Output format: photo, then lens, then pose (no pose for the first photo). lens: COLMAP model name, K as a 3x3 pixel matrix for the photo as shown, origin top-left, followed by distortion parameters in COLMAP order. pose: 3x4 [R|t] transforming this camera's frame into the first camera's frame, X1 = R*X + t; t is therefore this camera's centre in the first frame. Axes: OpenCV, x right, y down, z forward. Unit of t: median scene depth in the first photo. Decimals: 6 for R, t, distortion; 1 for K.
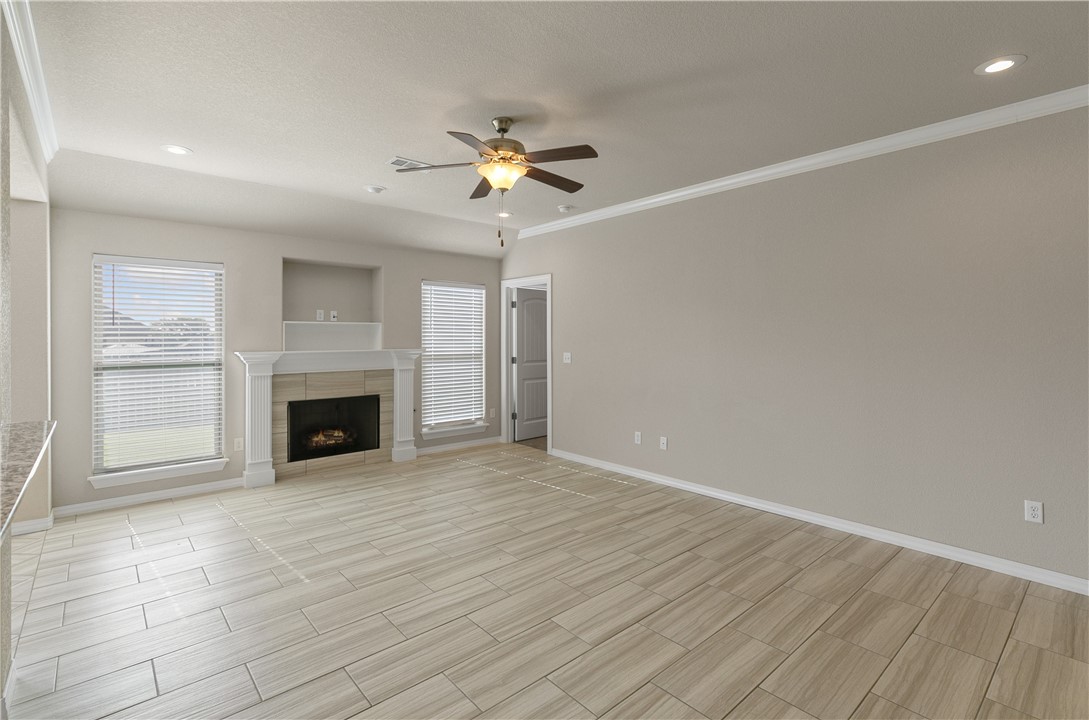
lens RADIAL K [[509.1, 0, 548.0], [0, 509.1, 334.1], [0, 0, 1]] dist [0.003979, 0.000428]
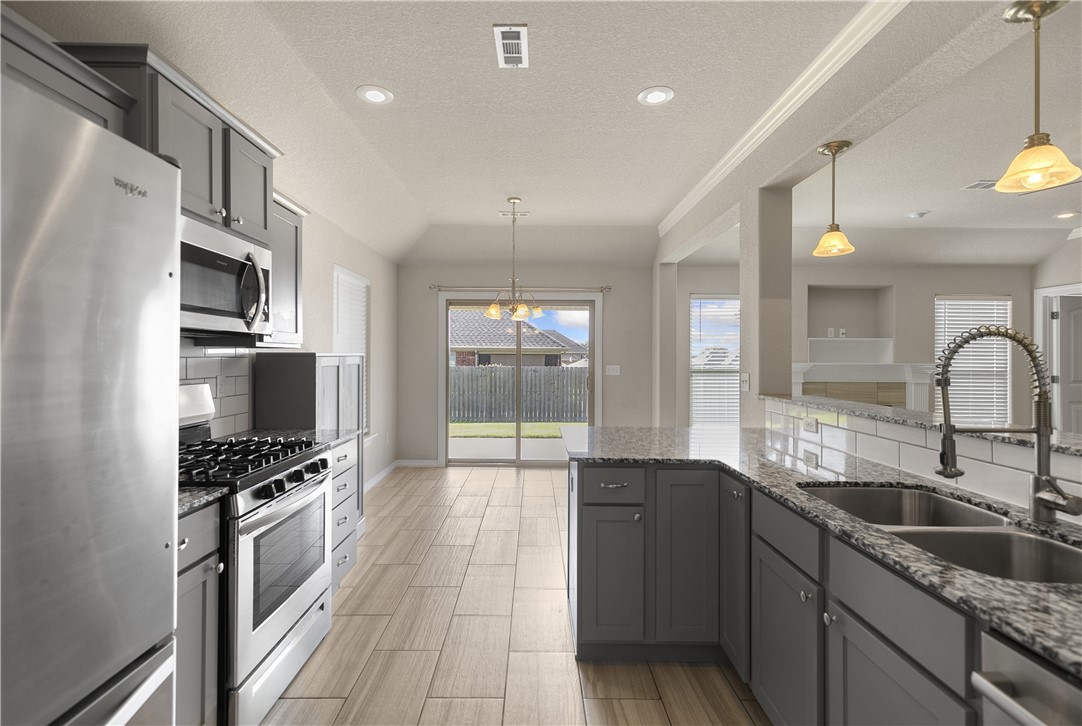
lens RADIAL K [[492.7, 0, 539.2], [0, 492.7, 349.5], [0, 0, 1]] dist [0.001972, 0.000553]
pose [[0.750003, -0.004648, -0.661418, -0.223468], [-0.003731, 0.999930, -0.011258, 0.017222], [0.661424, 0.010911, 0.749933, -0.288905]]
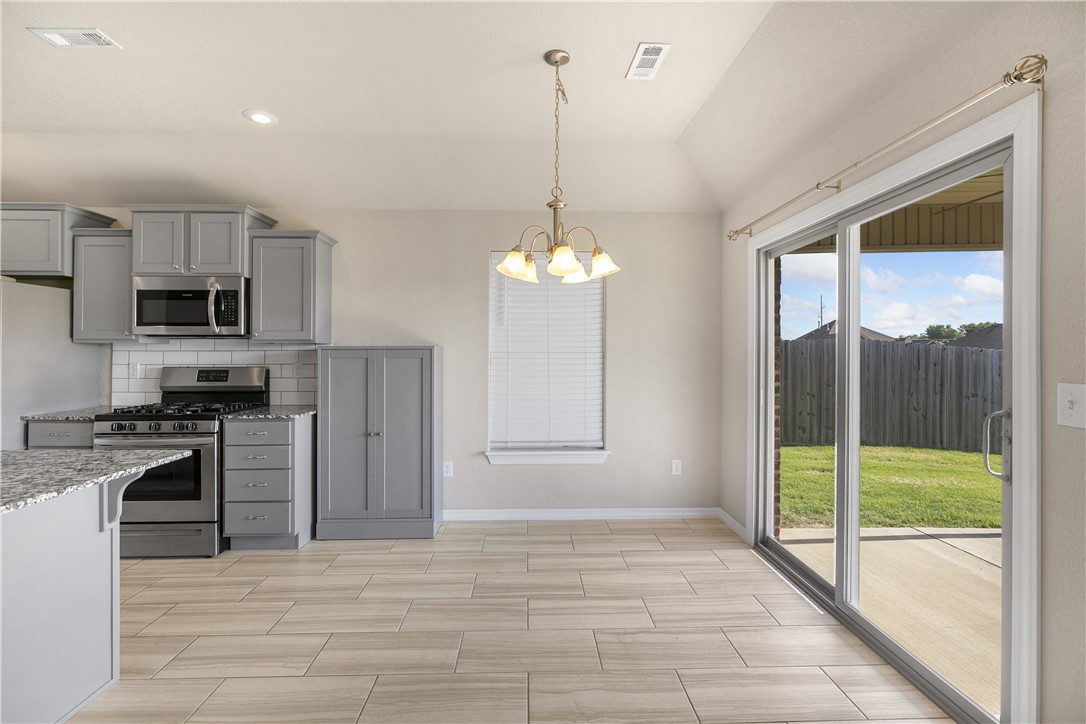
lens RADIAL K [[495.6, 0, 547.5], [0, 495.6, 351.5], [0, 0, 1]] dist [-0.002619, -0.000149]
pose [[-0.638860, -0.001850, -0.769321, -0.466656], [-0.001593, 0.999998, -0.001082, 0.021469], [0.769321, 0.000534, -0.638862, 0.633384]]
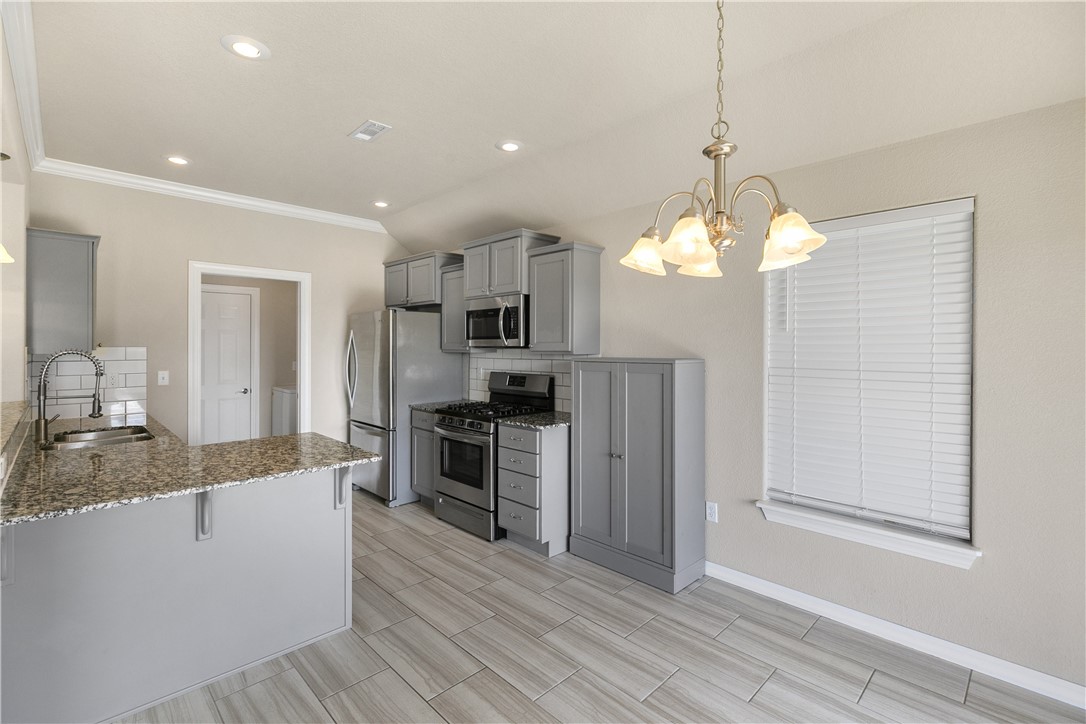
lens RADIAL K [[494.5, 0, 541.2], [0, 494.5, 348.5], [0, 0, 1]] dist [0.001972, 0.000553]
pose [[-0.998959, -0.001231, -0.045594, -0.713669], [-0.001431, 0.999990, 0.004352, -0.001460], [0.045588, 0.004412, -0.998951, 0.626544]]
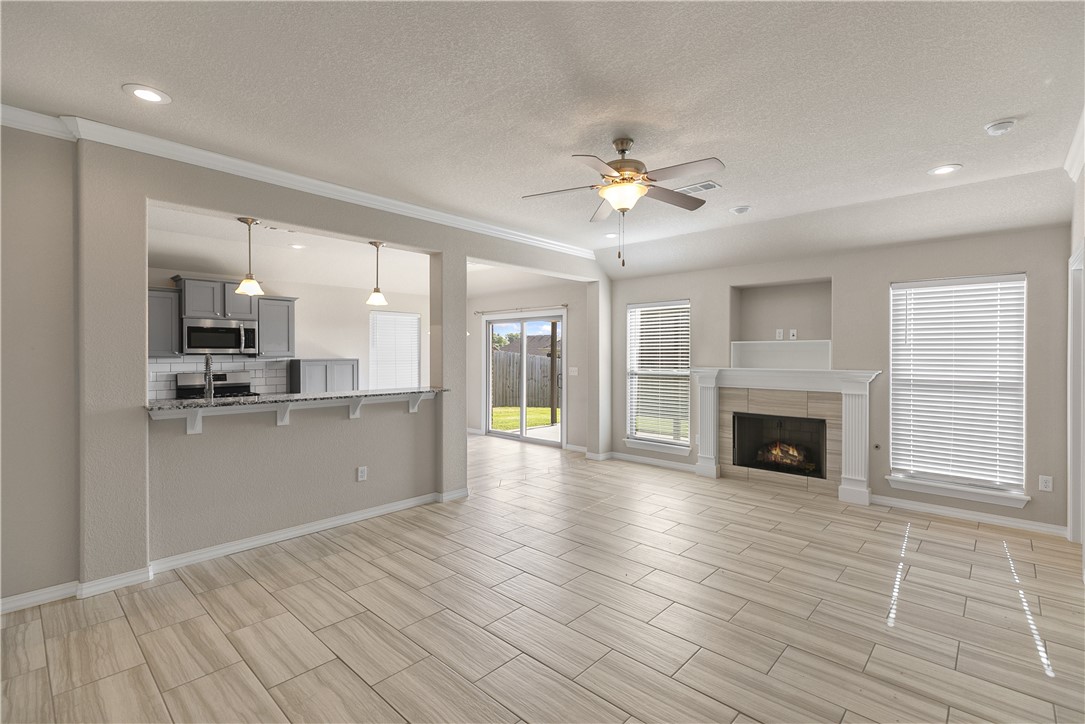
lens RADIAL K [[495.1, 0, 547.0], [0, 495.1, 351.5], [0, 0, 1]] dist [-0.002619, -0.000149]
pose [[0.098429, -0.004197, -0.995135, 0.547726], [0.001979, 0.999990, -0.004022, 0.000852], [0.995142, -0.001573, 0.098436, 0.470172]]
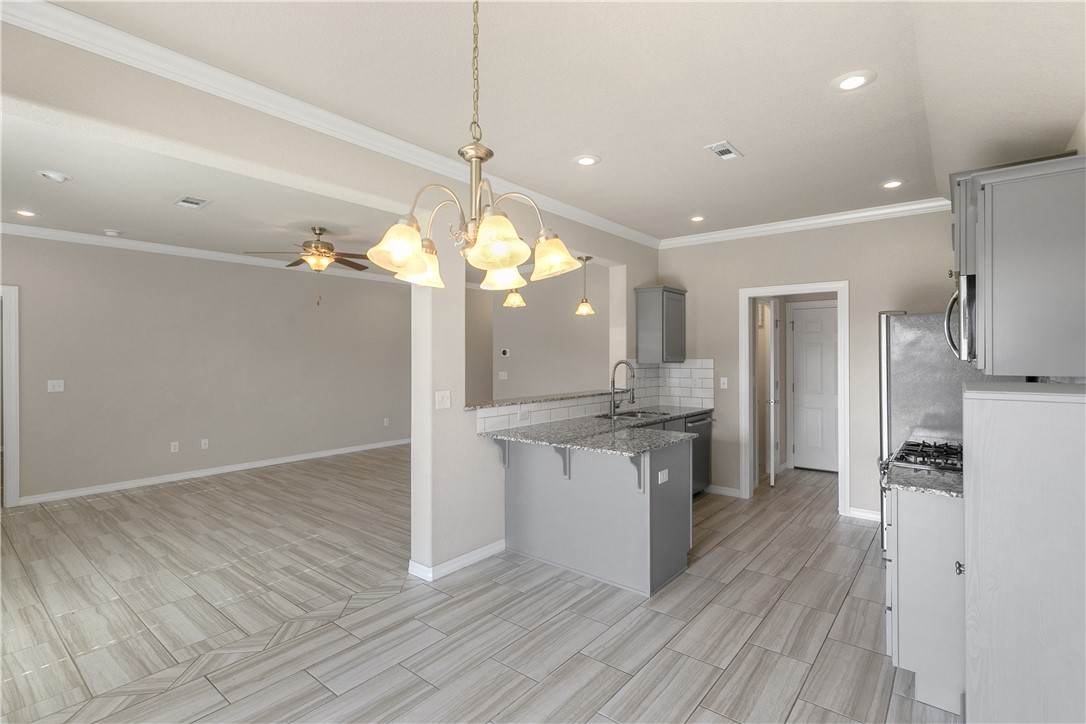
lens RADIAL K [[507.4, 0, 542.7], [0, 507.4, 352.0], [0, 0, 1]] dist [0.002980, 0.000473]
pose [[-0.159357, 0.009531, 0.987175, -1.117902], [0.000835, 0.999954, -0.009519, -0.004393], [-0.987221, -0.000693, -0.159357, 0.347117]]
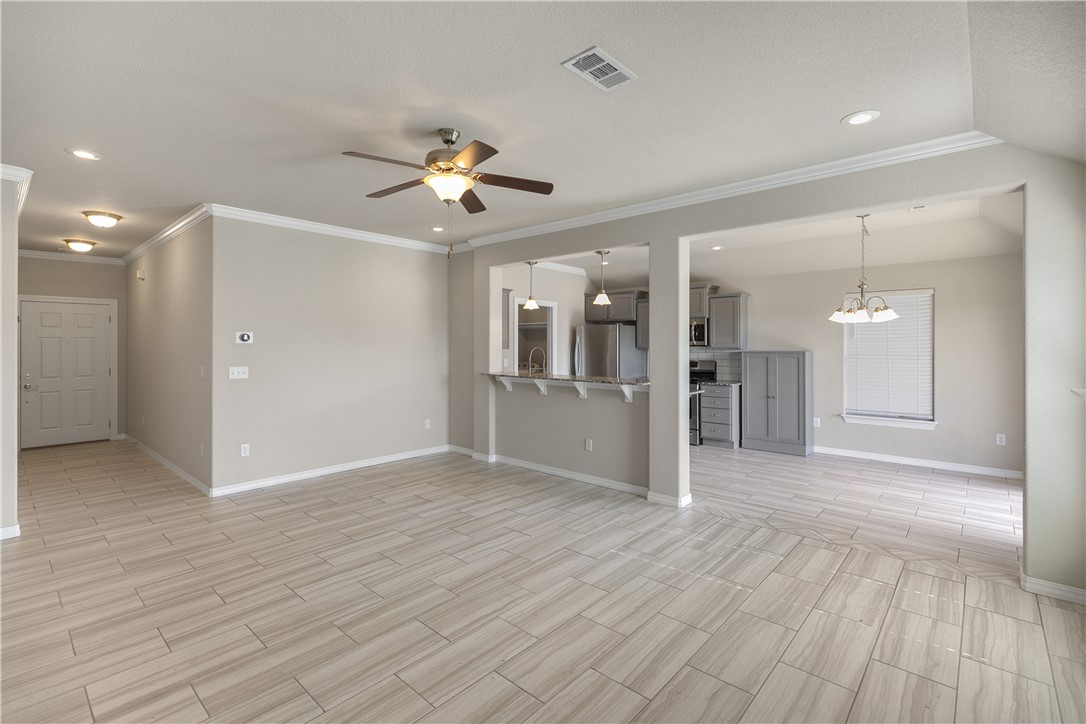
lens RADIAL K [[493.9, 0, 543.3], [0, 493.9, 343.3], [0, 0, 1]] dist [0.003360, 0.000150]
pose [[-0.993923, 0.000167, -0.110076, -0.104390], [0.000550, 0.999994, -0.003446, -0.002204], [0.110075, -0.003486, -0.993917, 1.232043]]
